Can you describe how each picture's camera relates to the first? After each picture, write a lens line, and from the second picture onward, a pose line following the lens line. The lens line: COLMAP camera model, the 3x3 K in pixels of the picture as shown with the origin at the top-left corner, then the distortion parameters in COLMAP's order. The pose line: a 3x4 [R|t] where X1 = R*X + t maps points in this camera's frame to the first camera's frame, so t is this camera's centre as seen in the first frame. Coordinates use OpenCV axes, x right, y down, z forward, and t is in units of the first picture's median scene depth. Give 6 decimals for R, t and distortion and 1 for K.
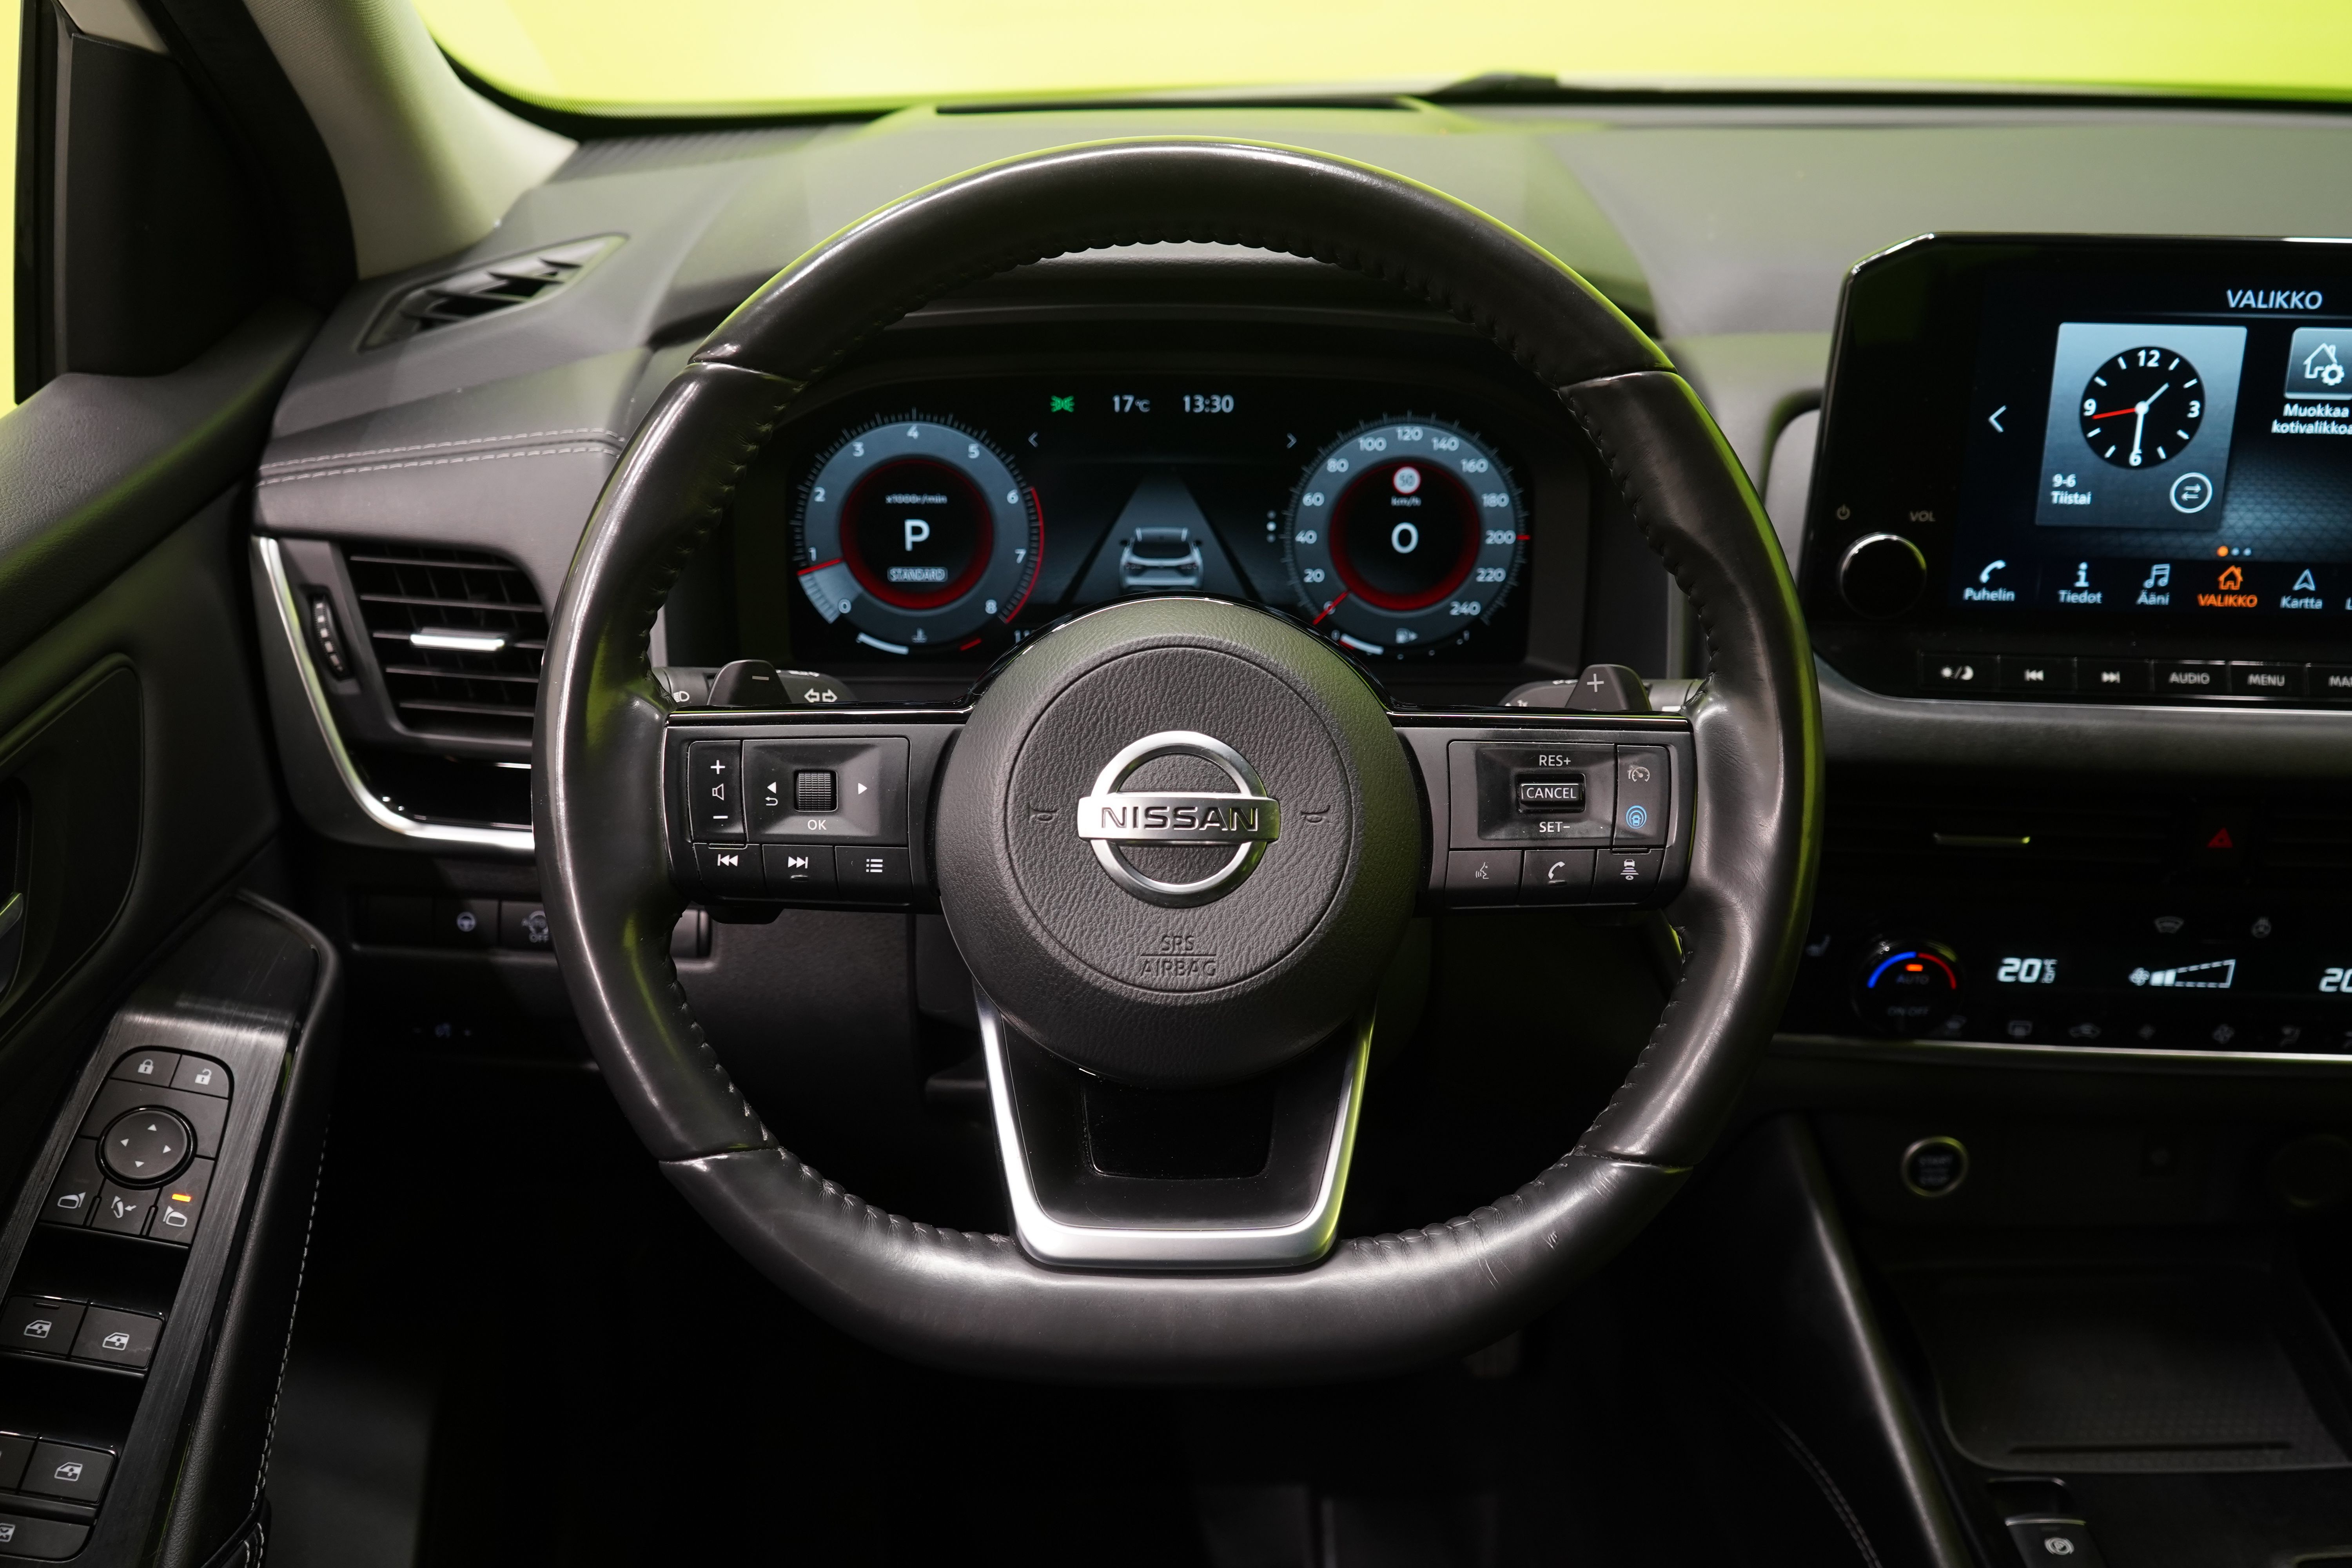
lens RADIAL K [[2347.5, 0, 1176.0], [0, 2347.5, 784.0], [0, 0, 1]] dist [0.010139, 0.015999]
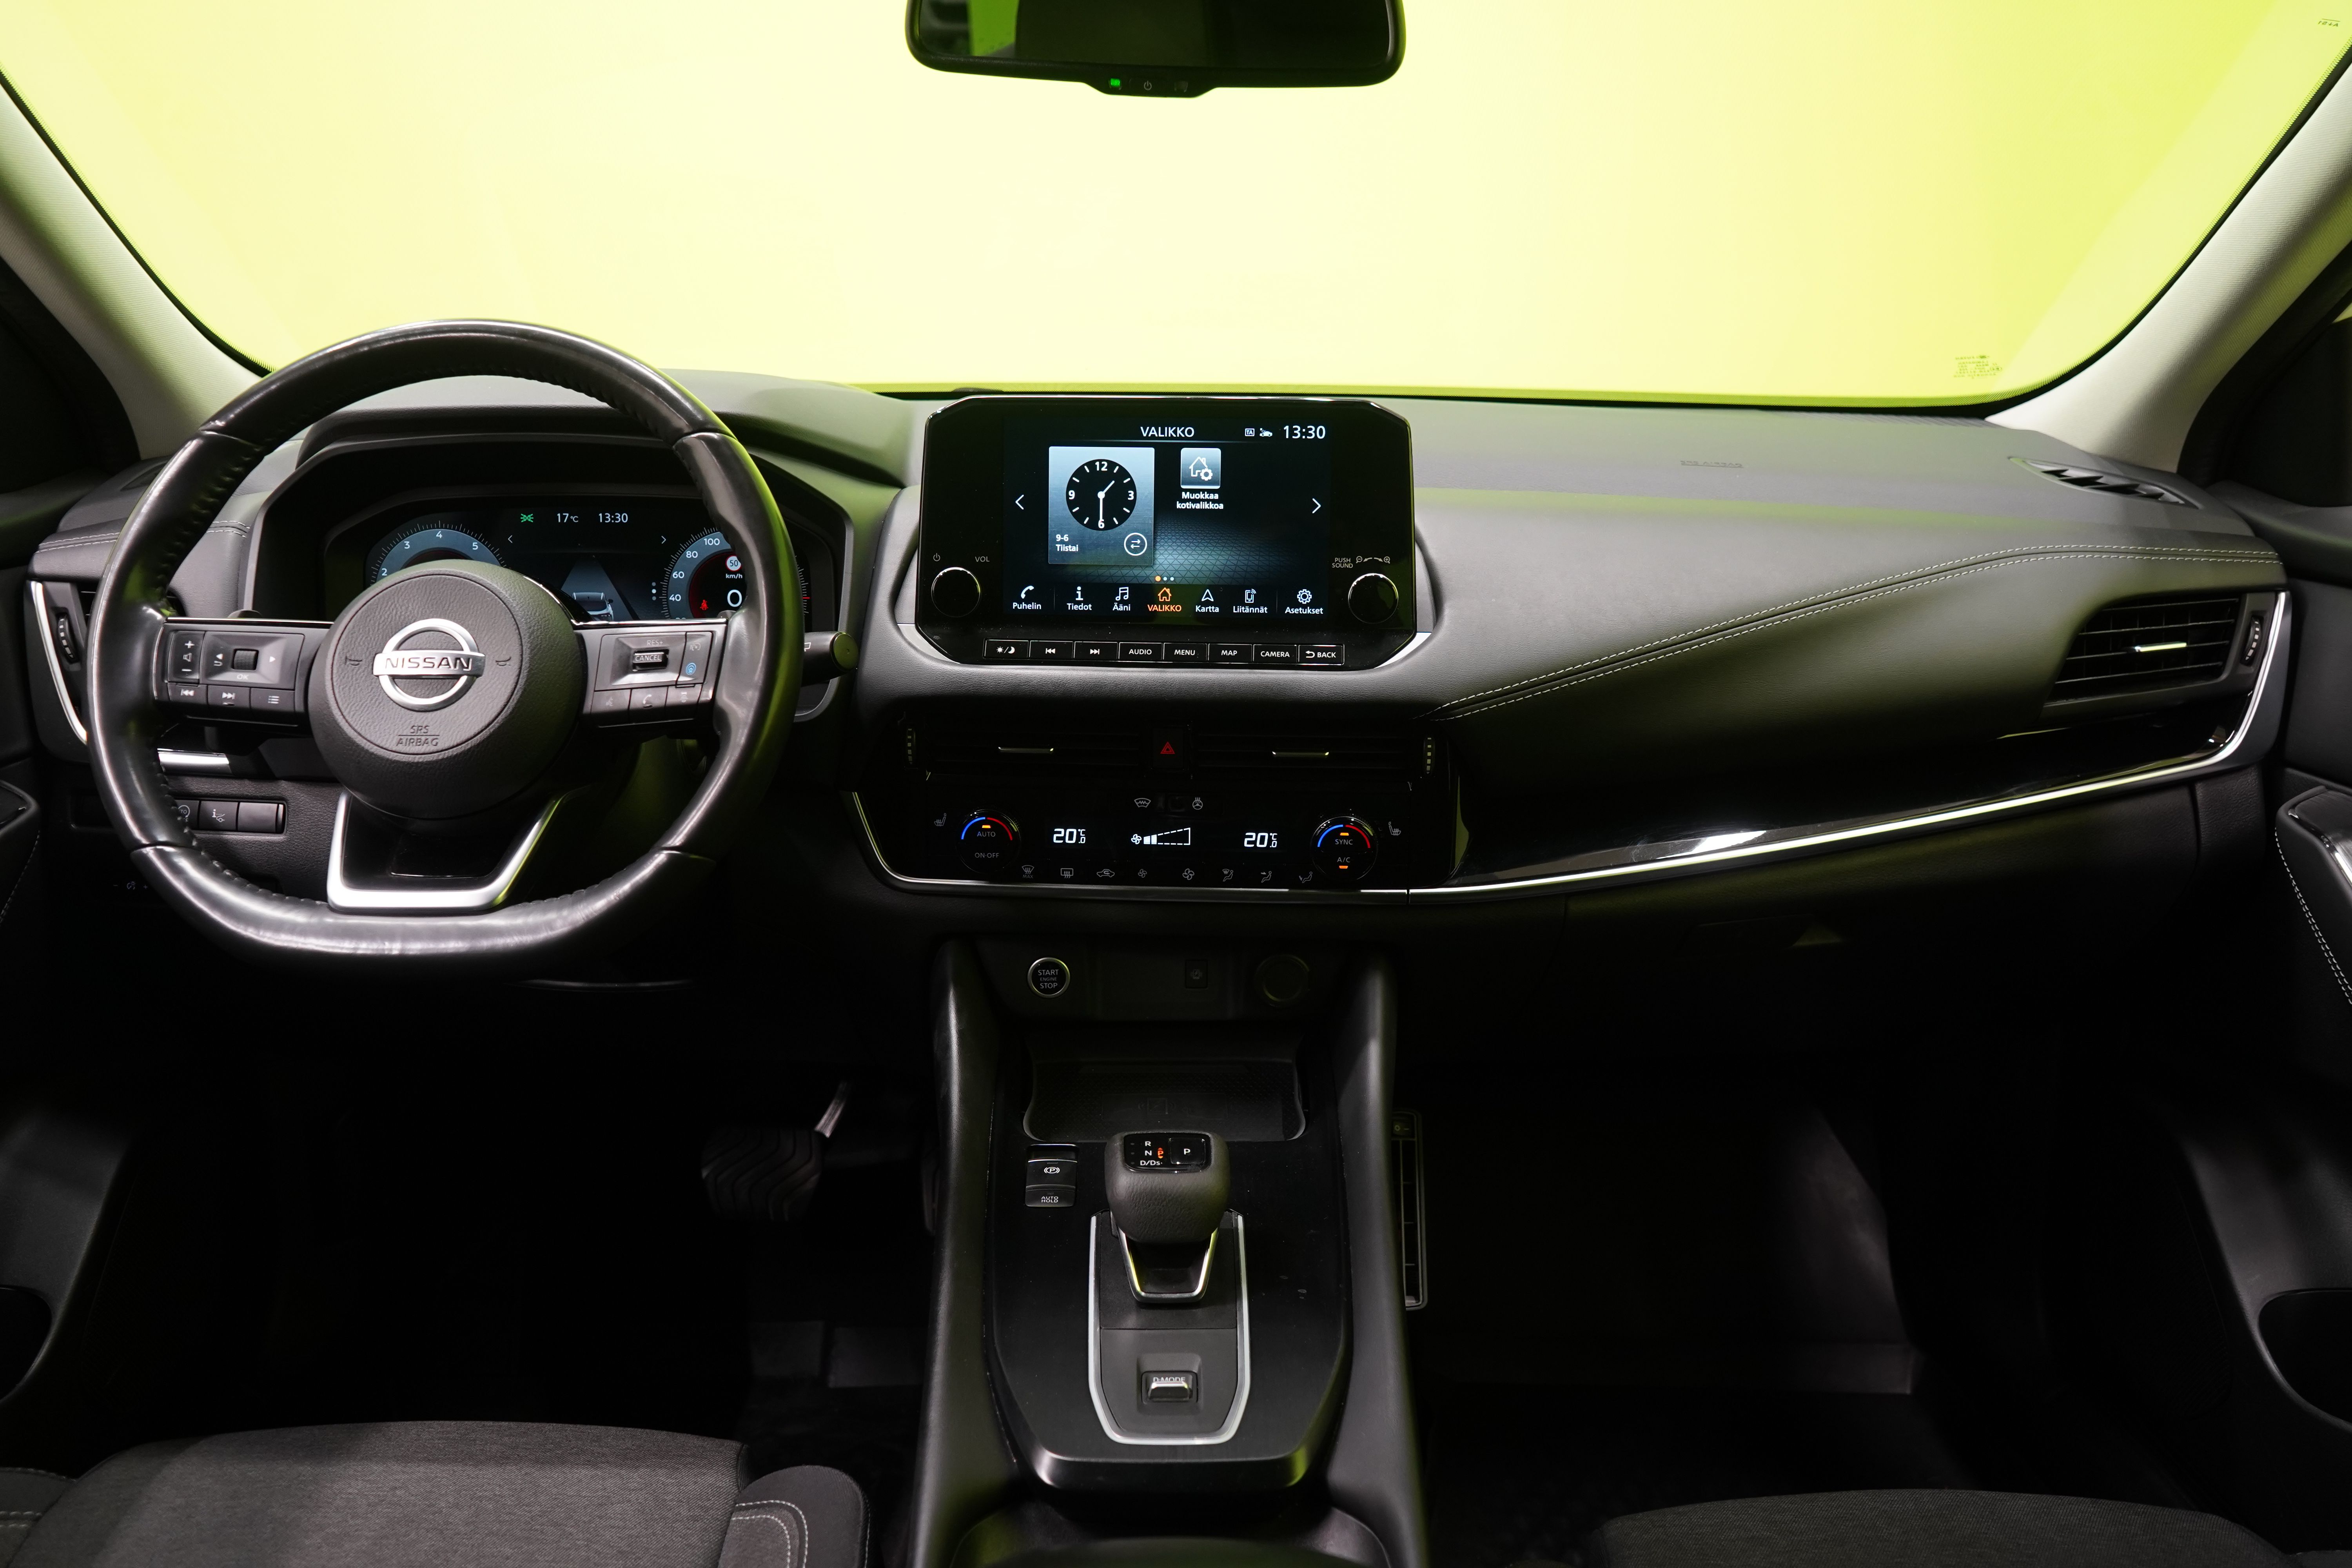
lens RADIAL K [[1901.1, 0, 1176.0], [0, 1901.1, 784.0], [0, 0, 1]] dist [0.000314, 0.002789]
pose [[0.999718, -0.002733, -0.023596, 0.492653], [-0.001471, 0.984330, -0.176328, 0.292747], [0.023708, 0.176313, 0.984049, -0.332869]]
